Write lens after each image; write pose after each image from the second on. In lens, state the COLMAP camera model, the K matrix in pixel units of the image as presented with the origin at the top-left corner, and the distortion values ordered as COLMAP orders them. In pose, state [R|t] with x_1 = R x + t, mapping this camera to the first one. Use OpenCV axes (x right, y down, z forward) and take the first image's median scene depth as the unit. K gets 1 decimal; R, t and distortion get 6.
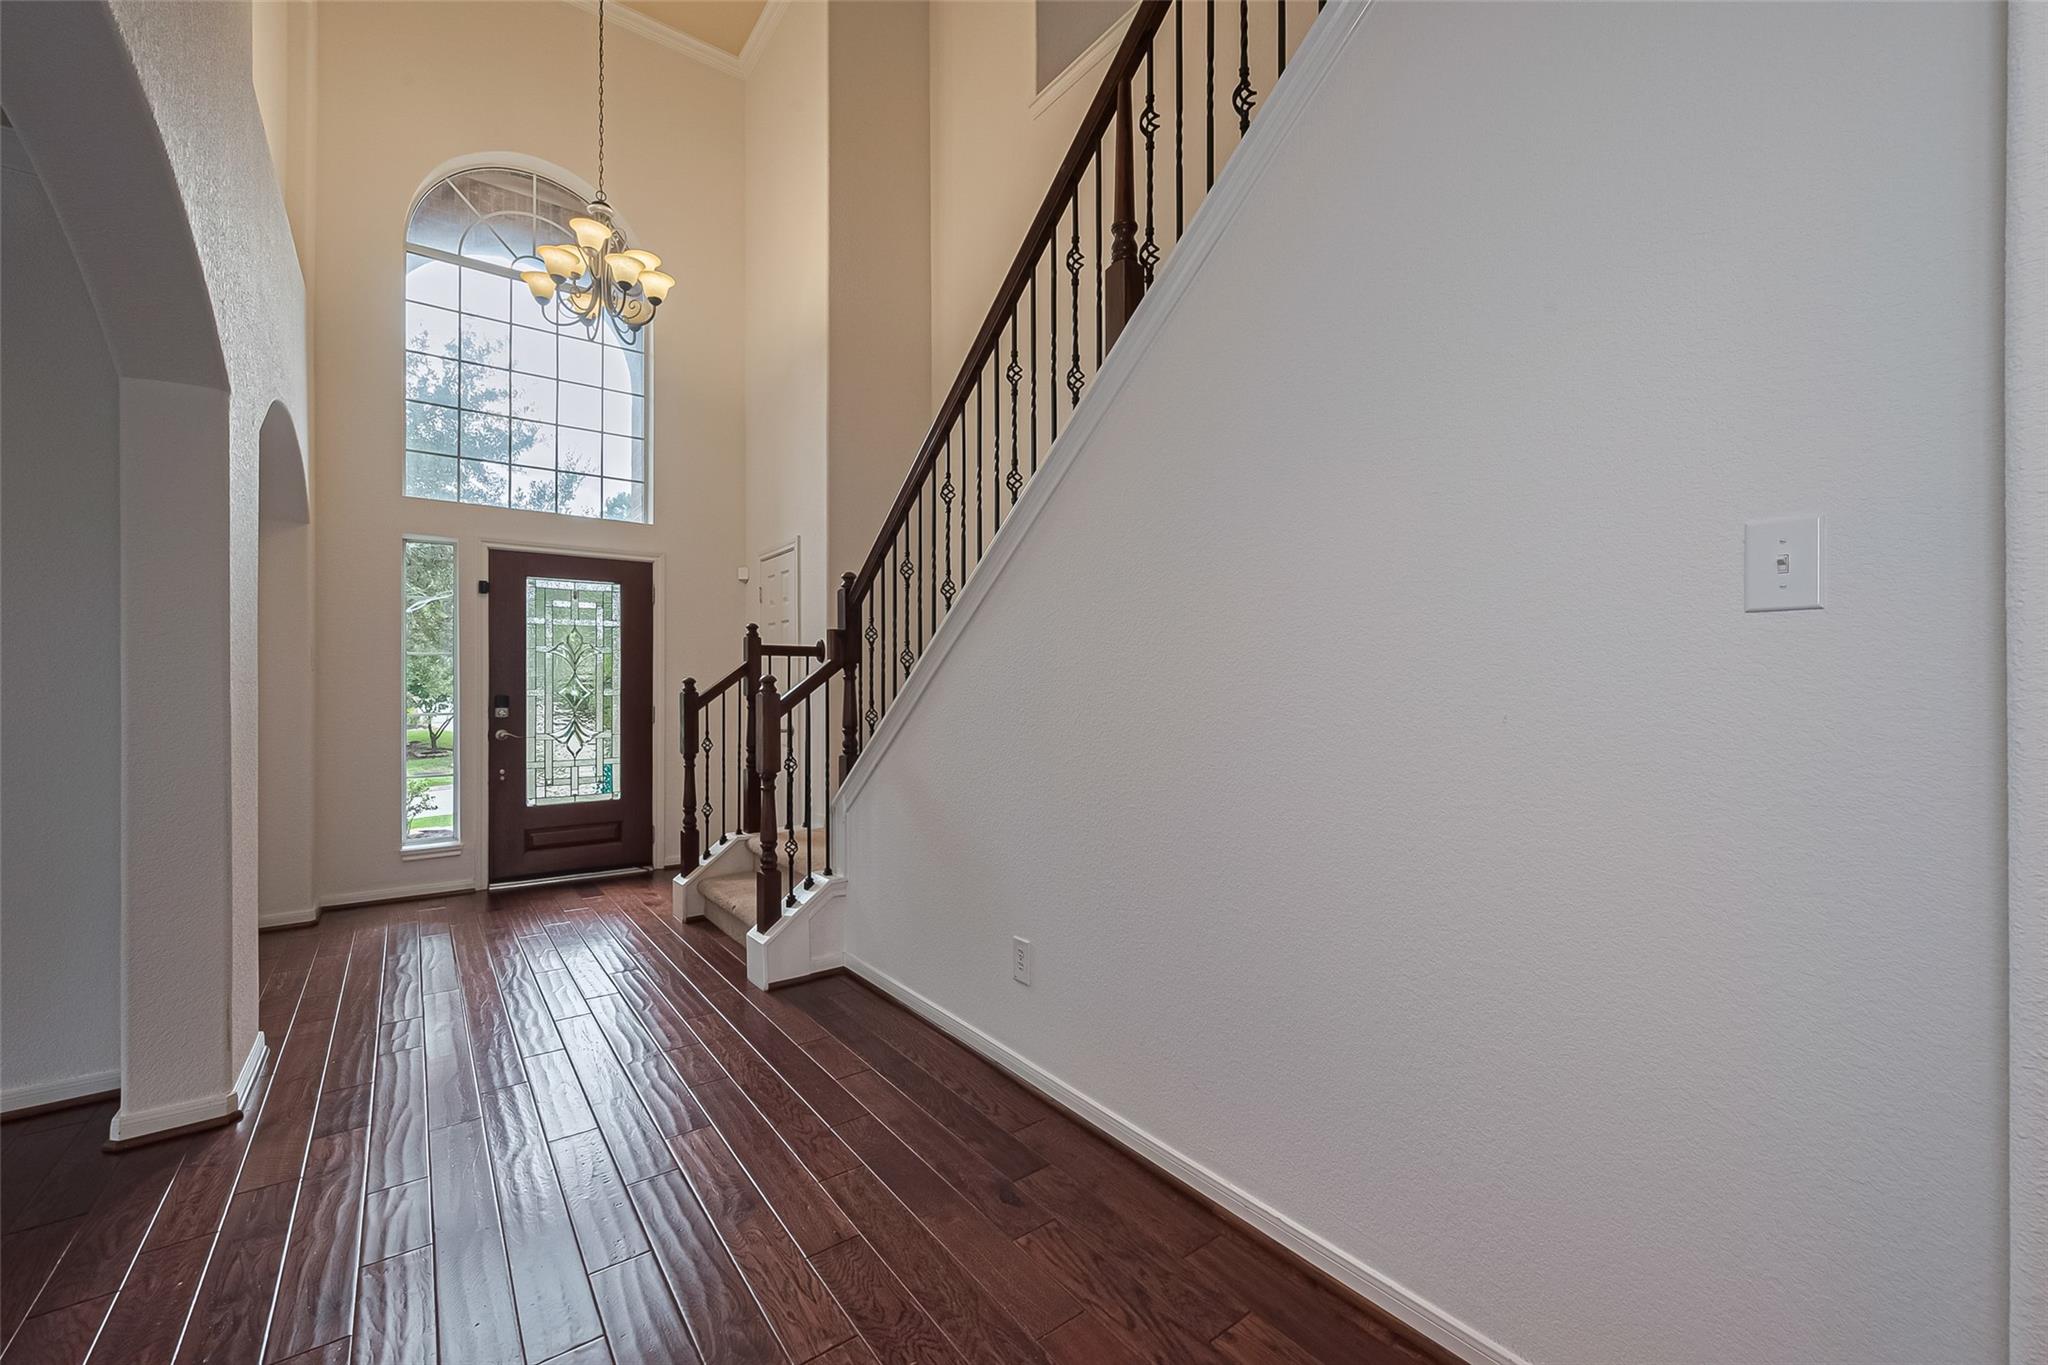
lens RADIAL K [[811.6, 0, 1024.8], [0, 811.6, 686.8], [0, 0, 1]] dist [-0.000920, 0.000134]
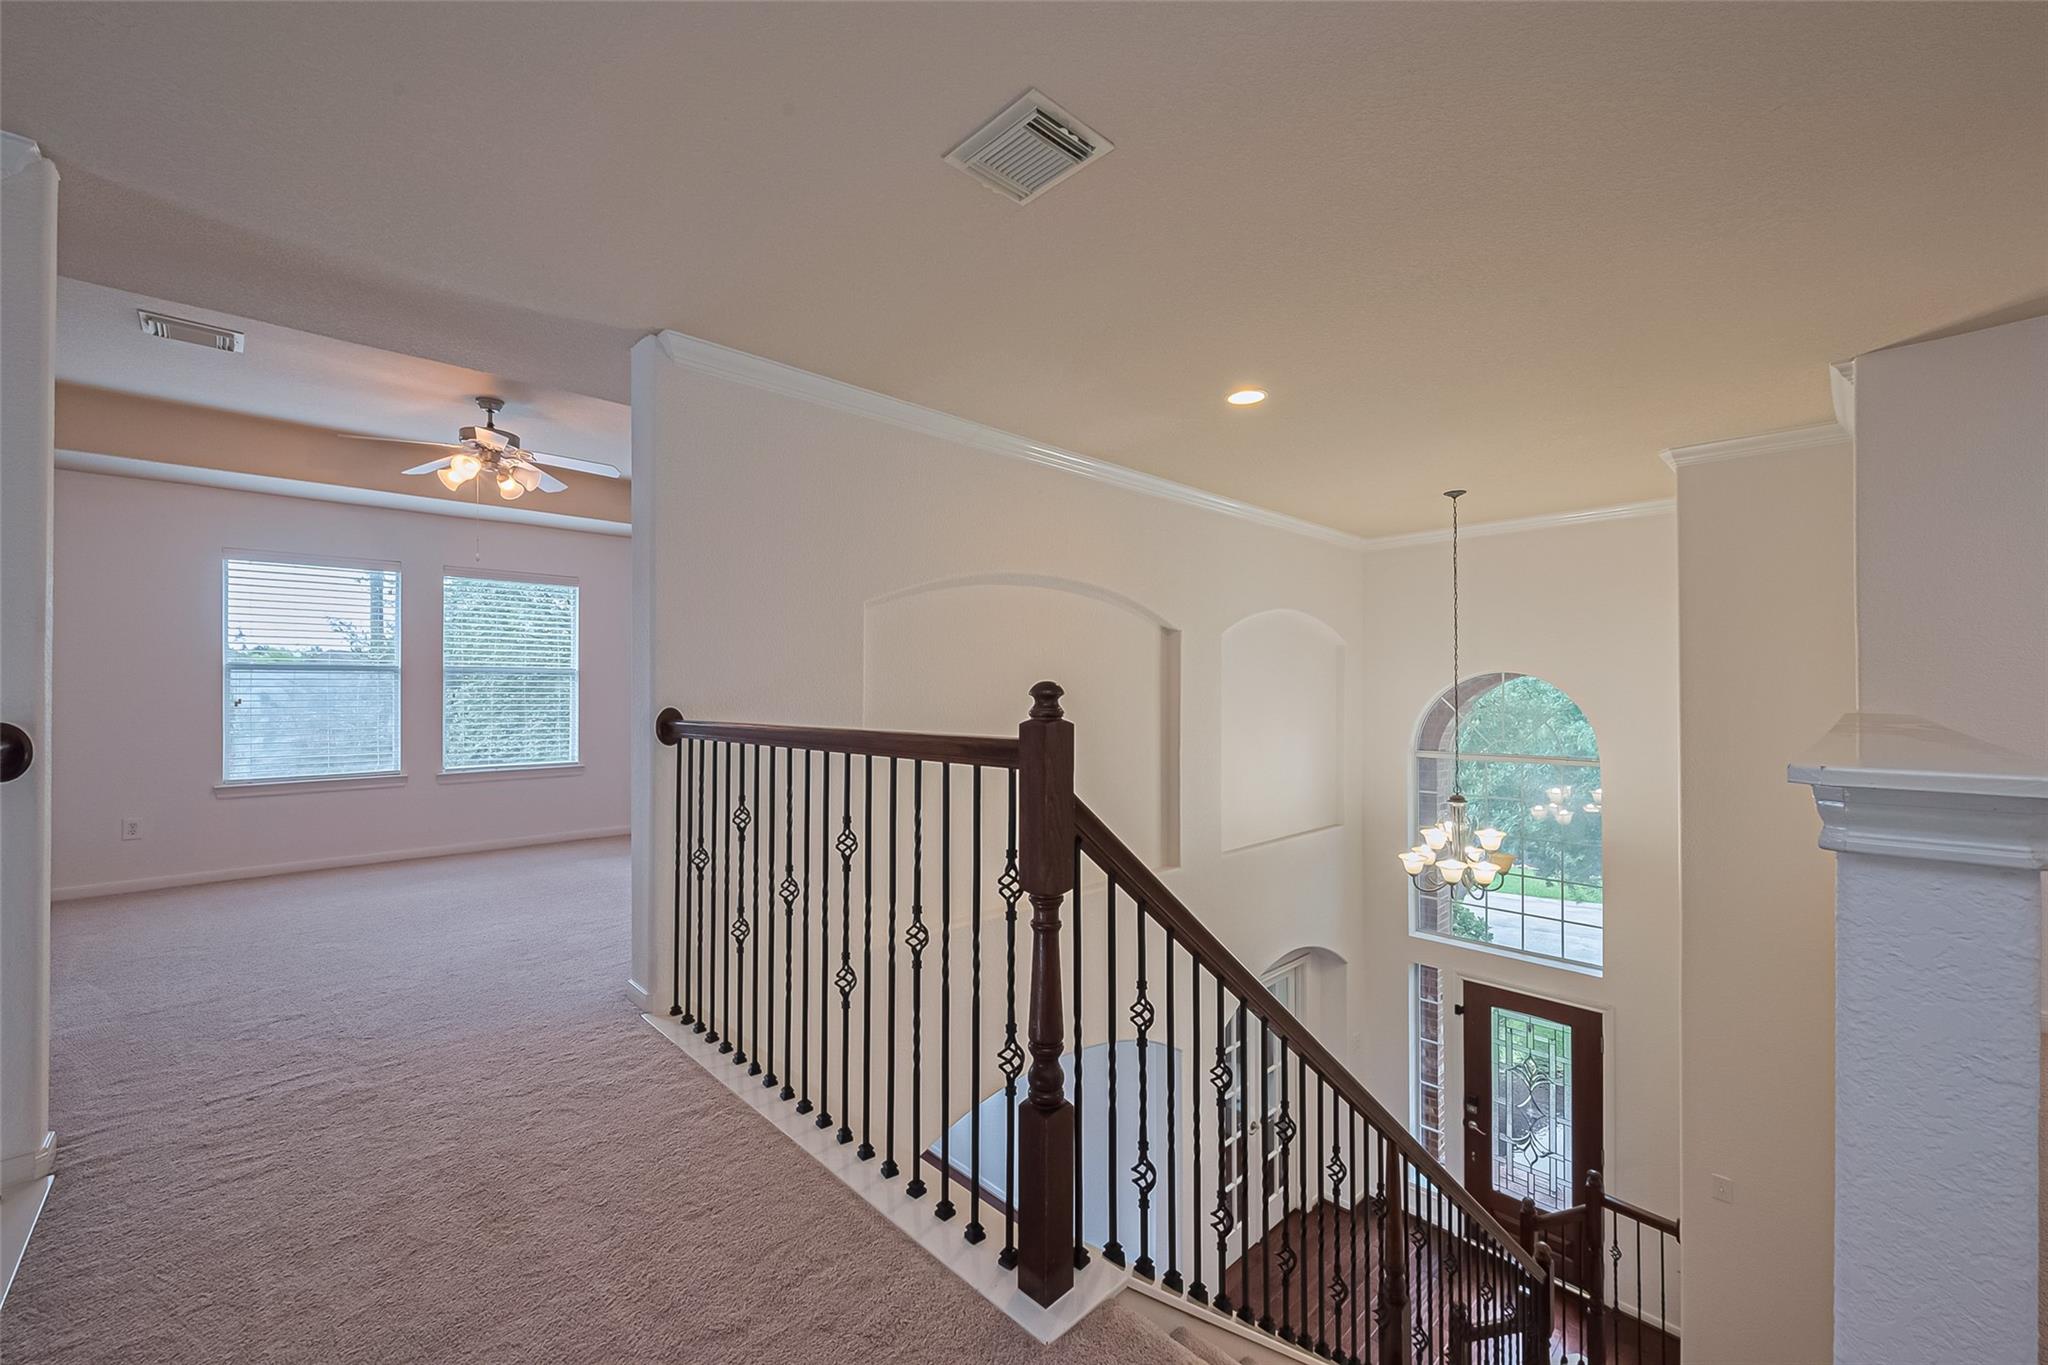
lens RADIAL K [[811.6, 0, 1030.7], [0, 811.6, 682.5], [0, 0, 1]] dist [-0.000920, 0.000134]
pose [[0.119357, -0.009722, -0.992804, 0.637222], [0.000688, 0.999953, -0.009709, -0.719056], [0.992851, 0.000476, 0.119358, 0.160774]]
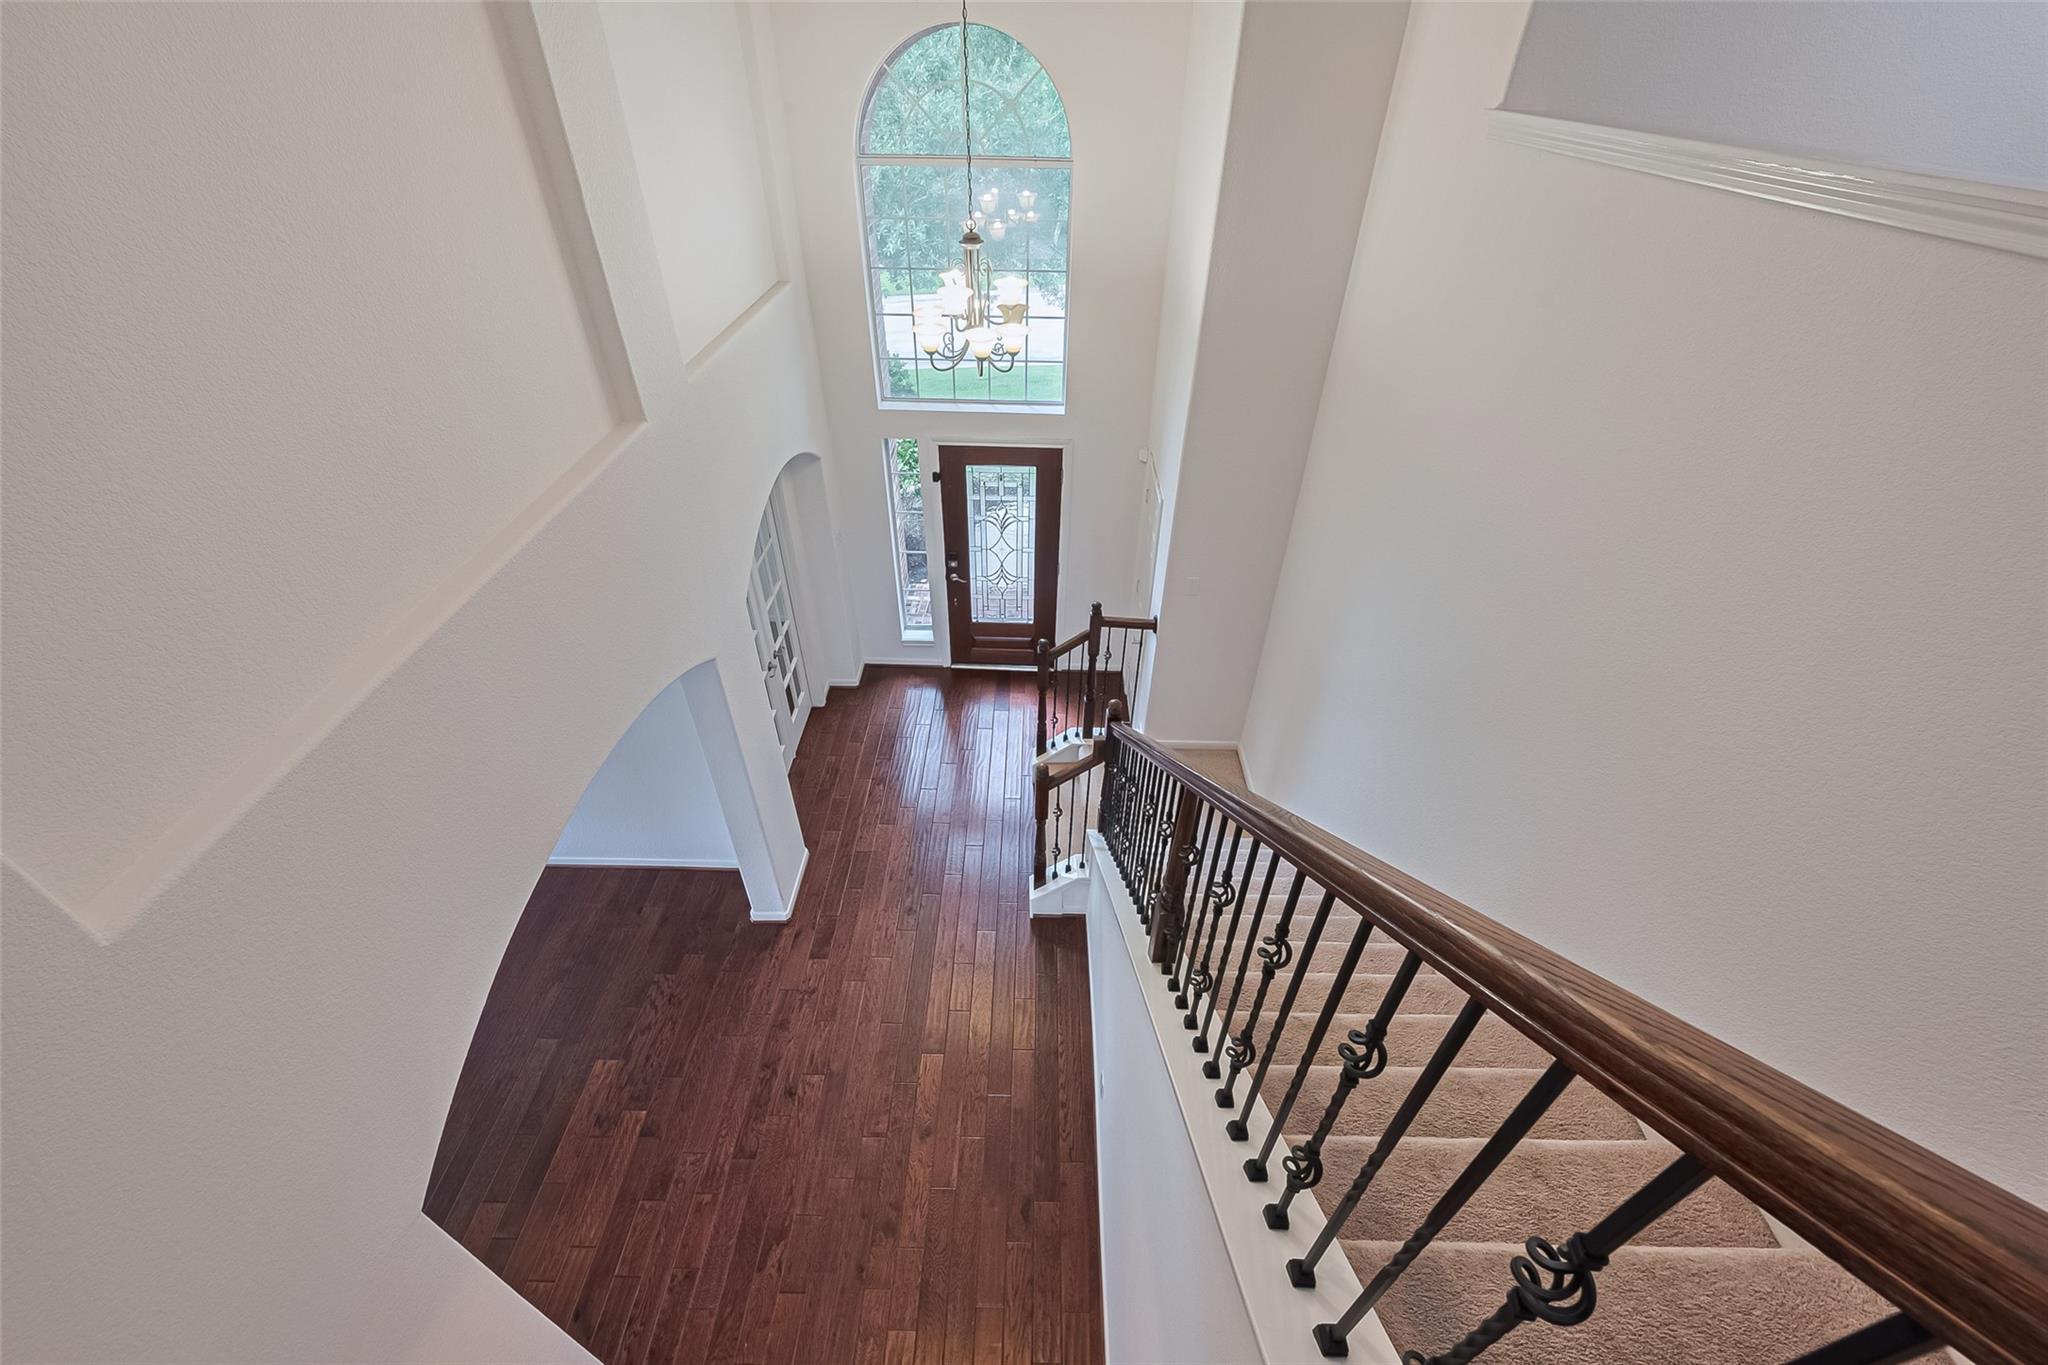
lens RADIAL K [[811.6, 0, 1033.6], [0, 811.6, 678.0], [0, 0, 1]] dist [-0.000920, 0.000134]
pose [[0.789007, 0.388102, -0.476283, 0.194901], [-0.015255, 0.787355, 0.616311, -0.731355], [0.614195, -0.479008, 0.627149, 0.167446]]
